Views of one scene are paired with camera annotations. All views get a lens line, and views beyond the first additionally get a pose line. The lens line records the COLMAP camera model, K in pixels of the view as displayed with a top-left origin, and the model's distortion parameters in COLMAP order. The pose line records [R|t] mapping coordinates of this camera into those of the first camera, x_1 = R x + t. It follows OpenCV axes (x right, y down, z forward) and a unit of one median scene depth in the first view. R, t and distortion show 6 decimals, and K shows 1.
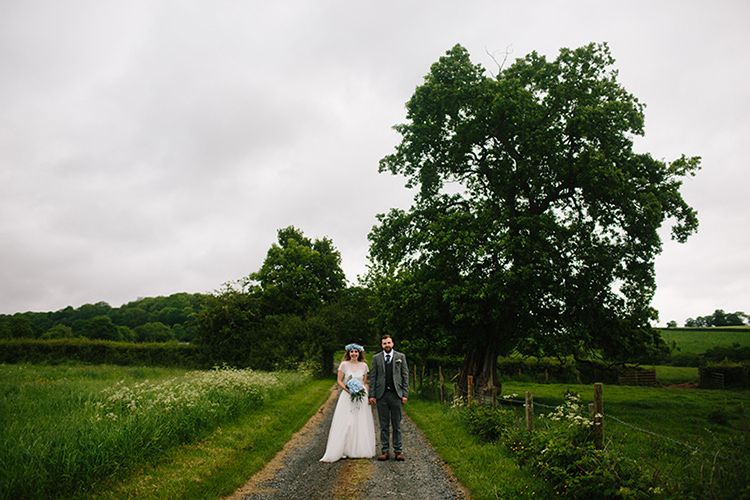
lens RADIAL K [[825.3, 0, 375.0], [0, 825.3, 250.0], [0, 0, 1]] dist [-0.091879, 0.016054]
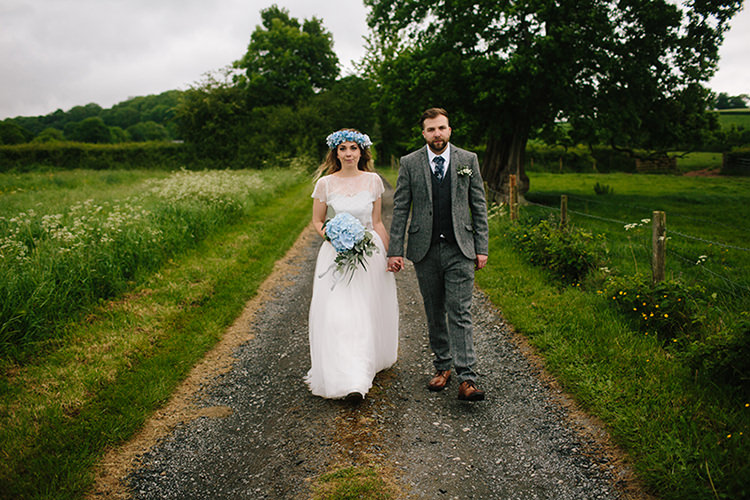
lens RADIAL K [[762.4, 0, 377.7], [0, 762.4, 263.4], [0, 0, 1]] dist [-0.074130, 0.040554]
pose [[0.999465, -0.032282, 0.005188, -0.005432], [0.029584, 0.960435, 0.276928, 0.017036], [-0.013922, -0.276626, 0.960877, 0.149160]]
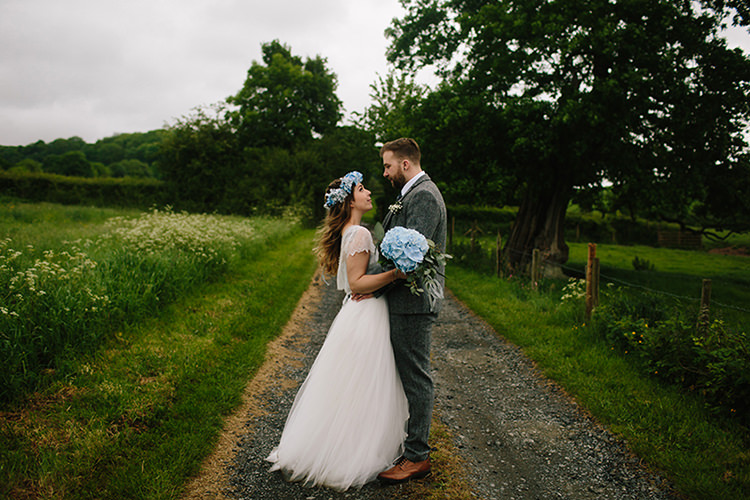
lens RADIAL K [[762.4, 0, 377.7], [0, 762.4, 263.4], [0, 0, 1]] dist [-0.074130, 0.040554]
pose [[0.998968, 0.032268, 0.031956, -0.020758], [-0.038158, 0.977939, 0.205378, 0.030988], [-0.024624, -0.206385, 0.978161, 0.231819]]
